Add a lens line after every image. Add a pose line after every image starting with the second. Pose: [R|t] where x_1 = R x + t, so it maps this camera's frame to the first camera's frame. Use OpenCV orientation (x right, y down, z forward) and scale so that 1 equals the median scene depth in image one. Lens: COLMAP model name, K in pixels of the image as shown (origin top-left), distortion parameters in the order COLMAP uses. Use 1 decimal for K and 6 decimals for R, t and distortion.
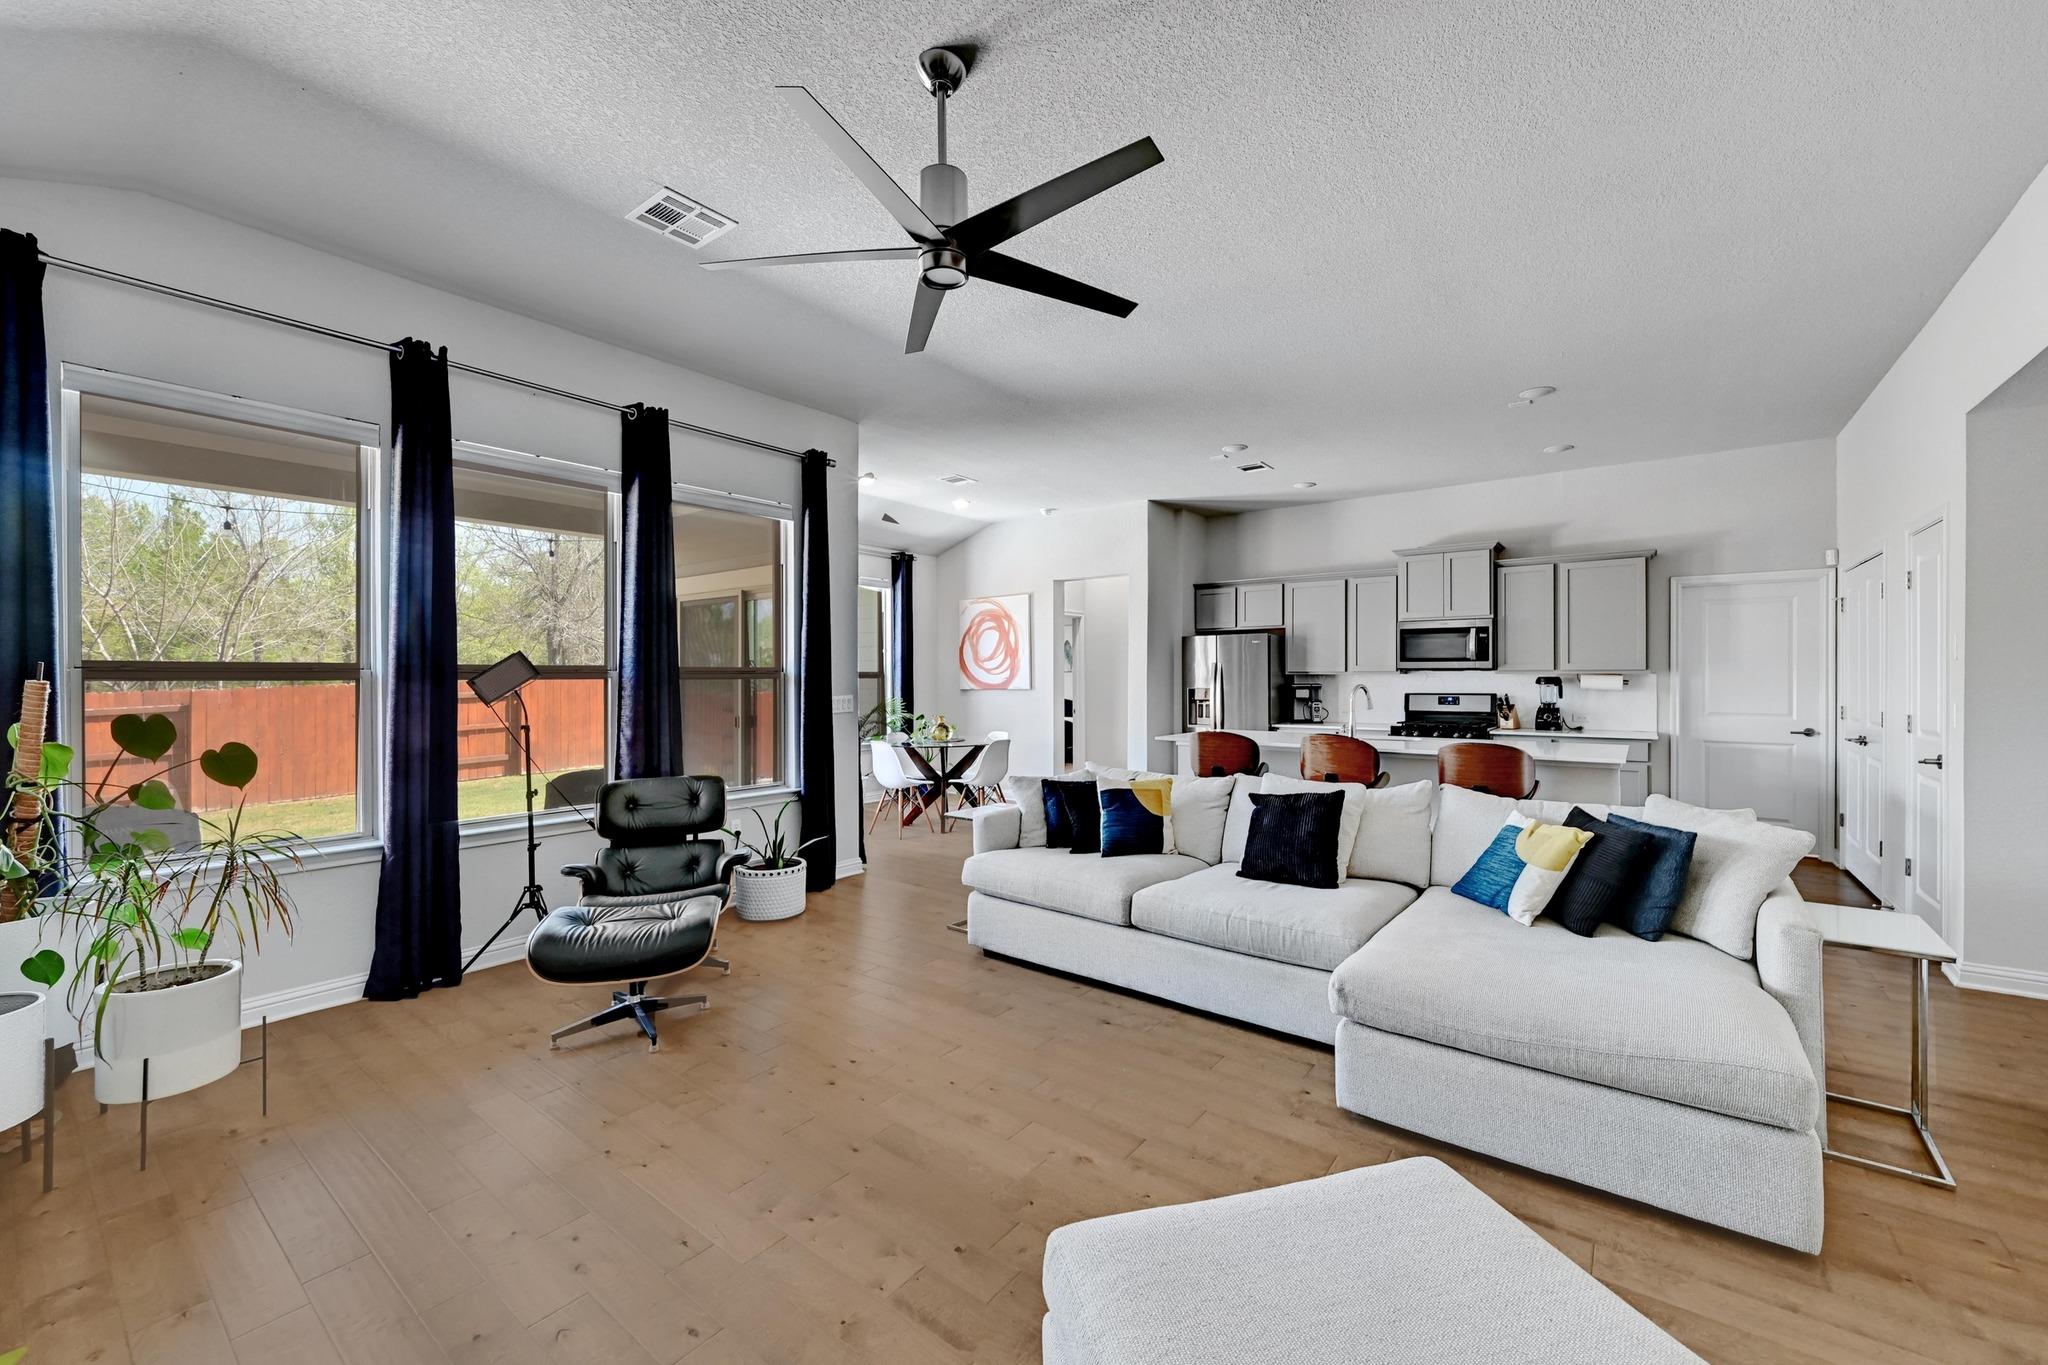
lens RADIAL K [[809.0, 0, 1037.0], [0, 809.0, 672.1], [0, 0, 1]] dist [0.005051, 0.000246]
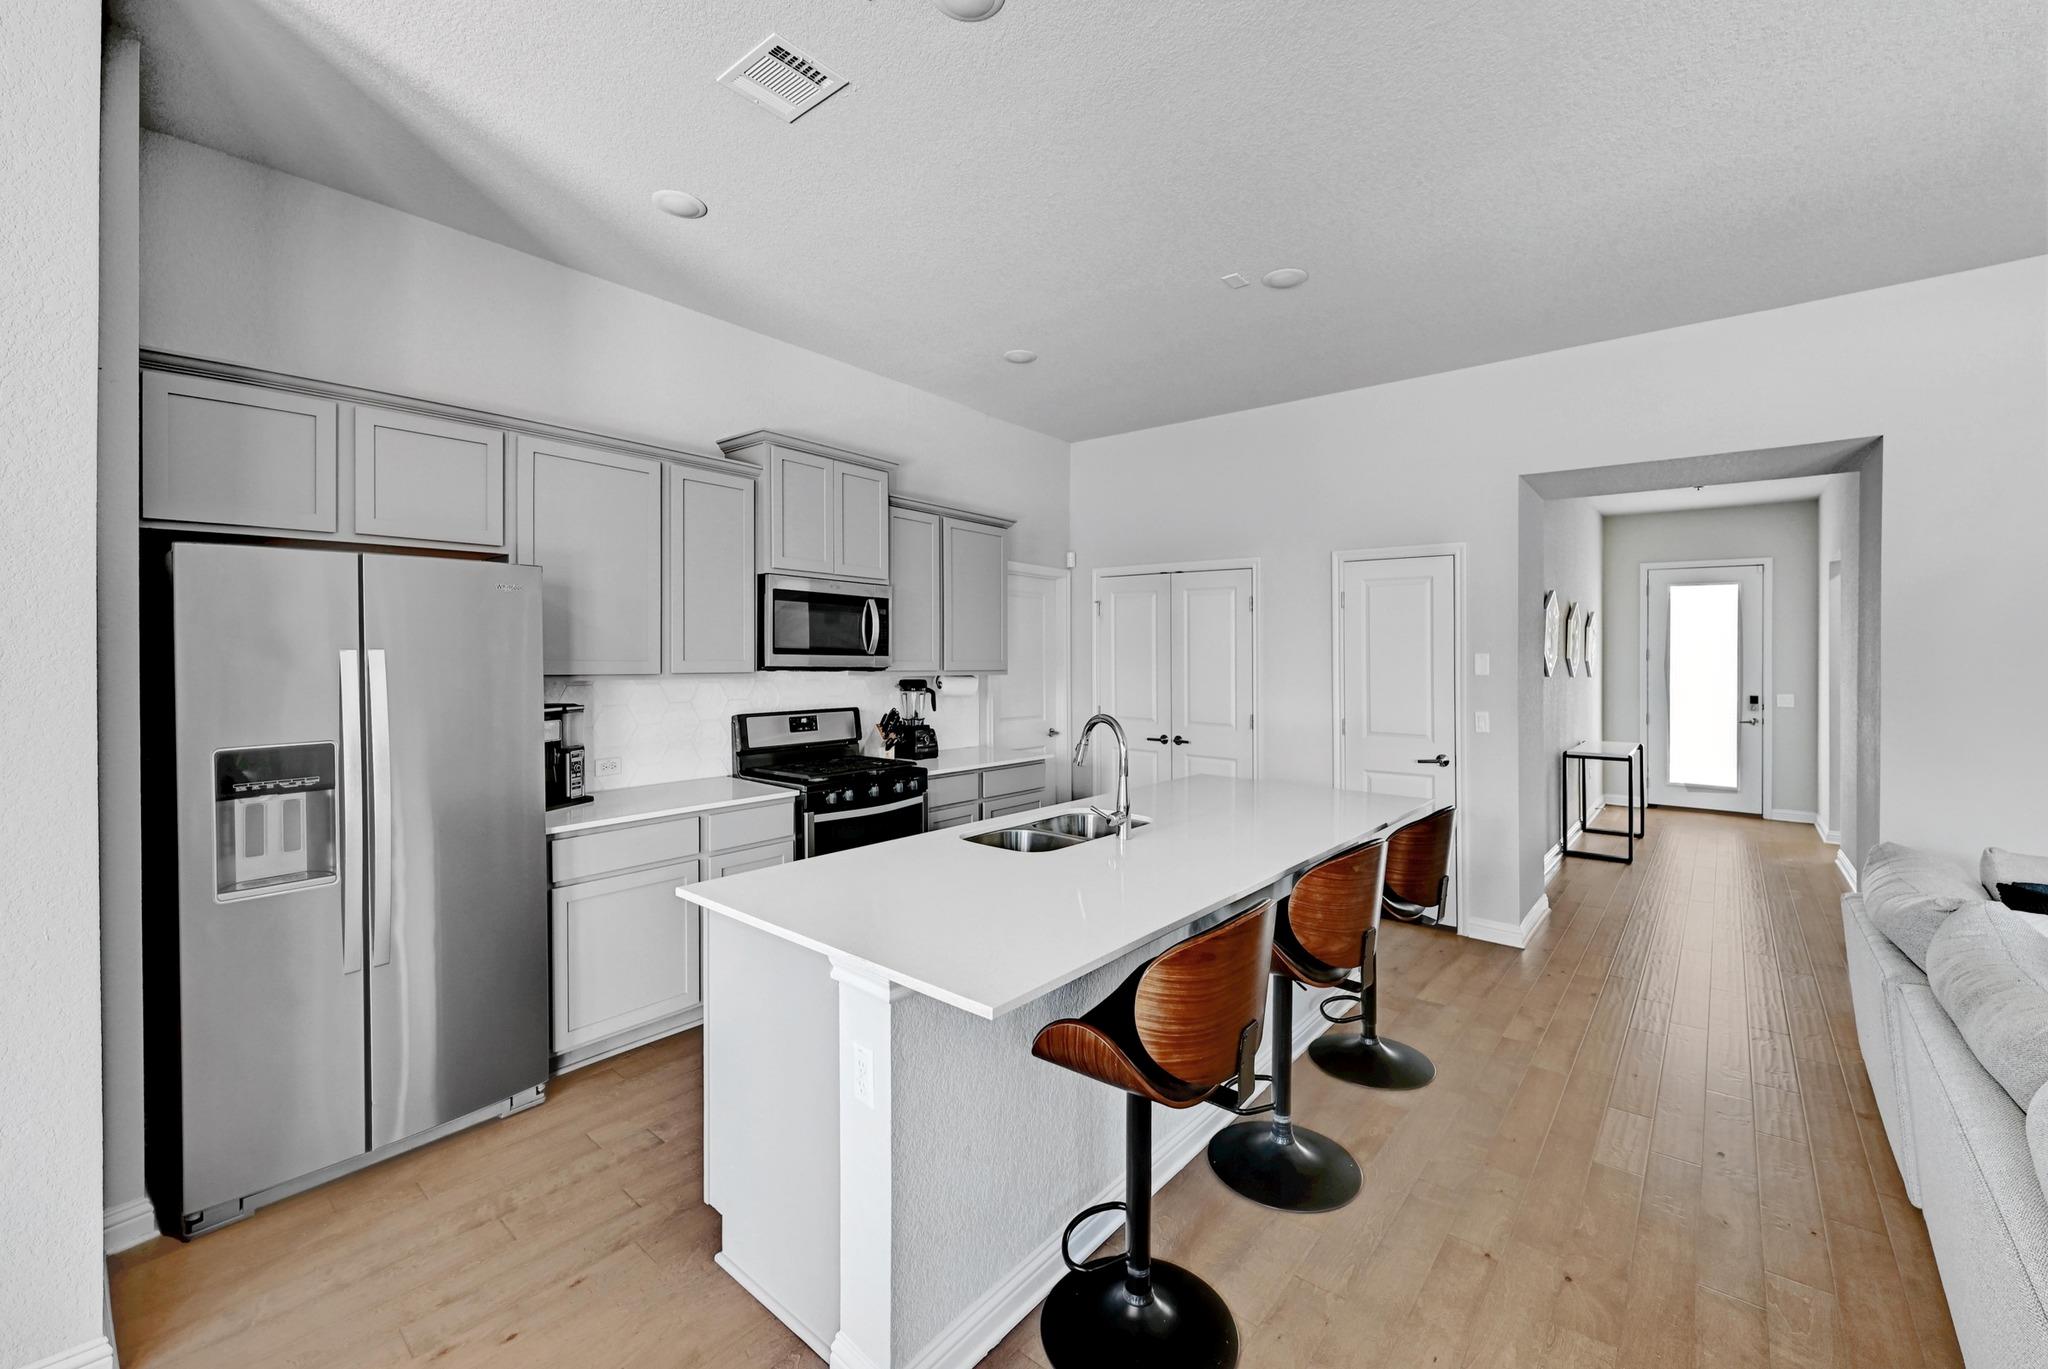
lens RADIAL K [[836.7, 0, 1029.8], [0, 836.7, 654.4], [0, 0, 1]] dist [-0.005307, -0.001373]
pose [[0.025345, 0.005553, 0.999663, -0.068367], [-0.022104, 0.999743, -0.004993, -0.013895], [-0.999434, -0.021970, 0.025462, 0.884130]]
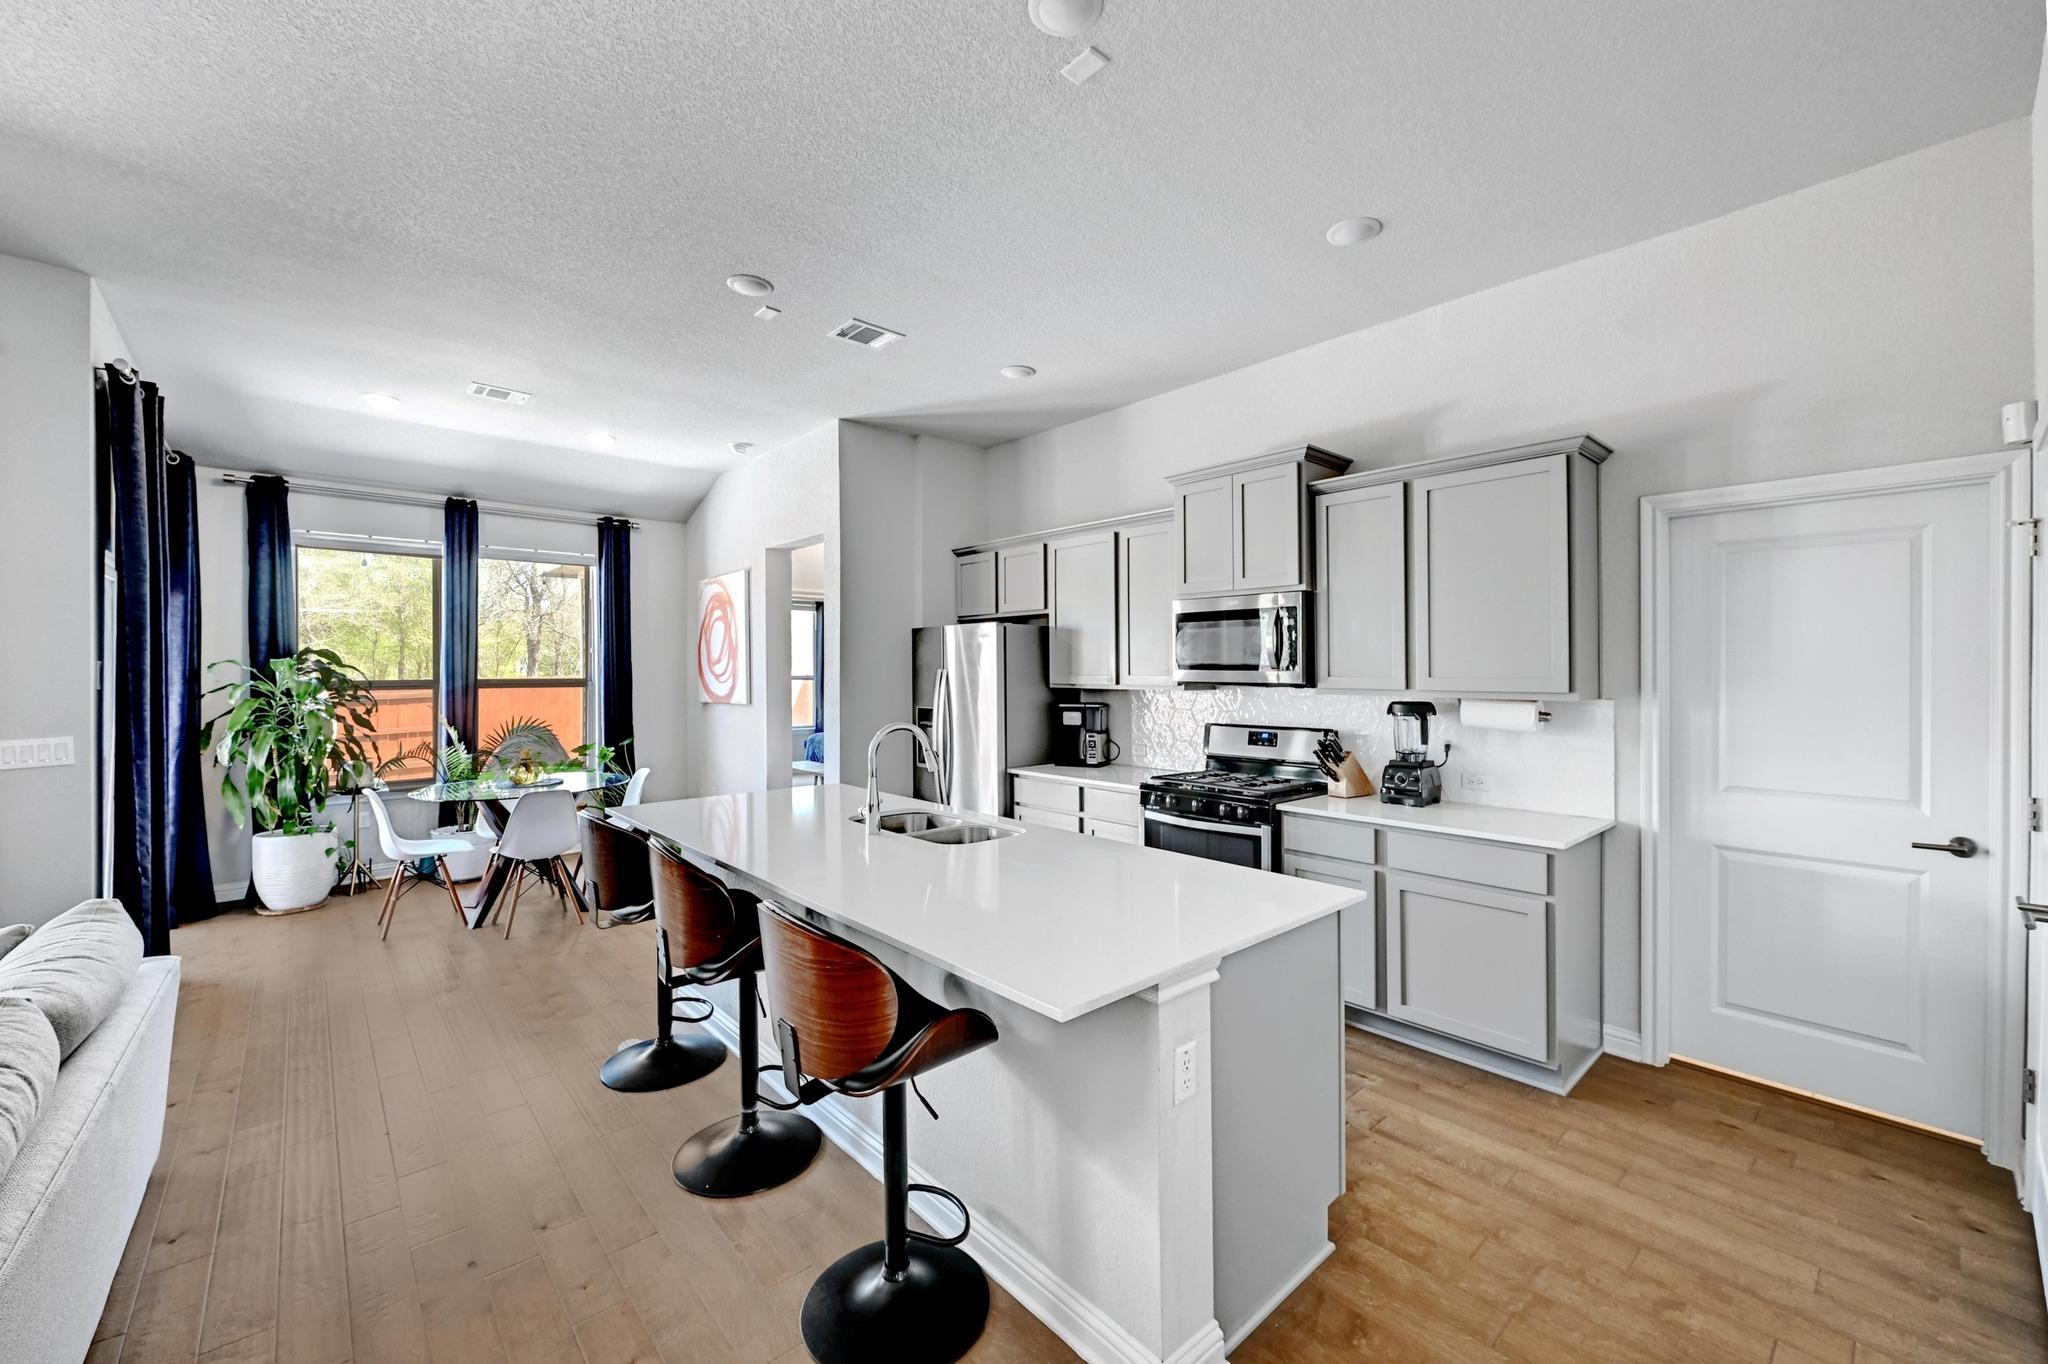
lens RADIAL K [[809.0, 0, 1054.9], [0, 809.0, 672.1], [0, 0, 1]] dist [0.005051, 0.000246]
pose [[0.983939, 0.000550, -0.178503, 0.497060], [0.002345, 0.999869, 0.016007, -0.021866], [0.178488, -0.016168, 0.983809, 0.443141]]
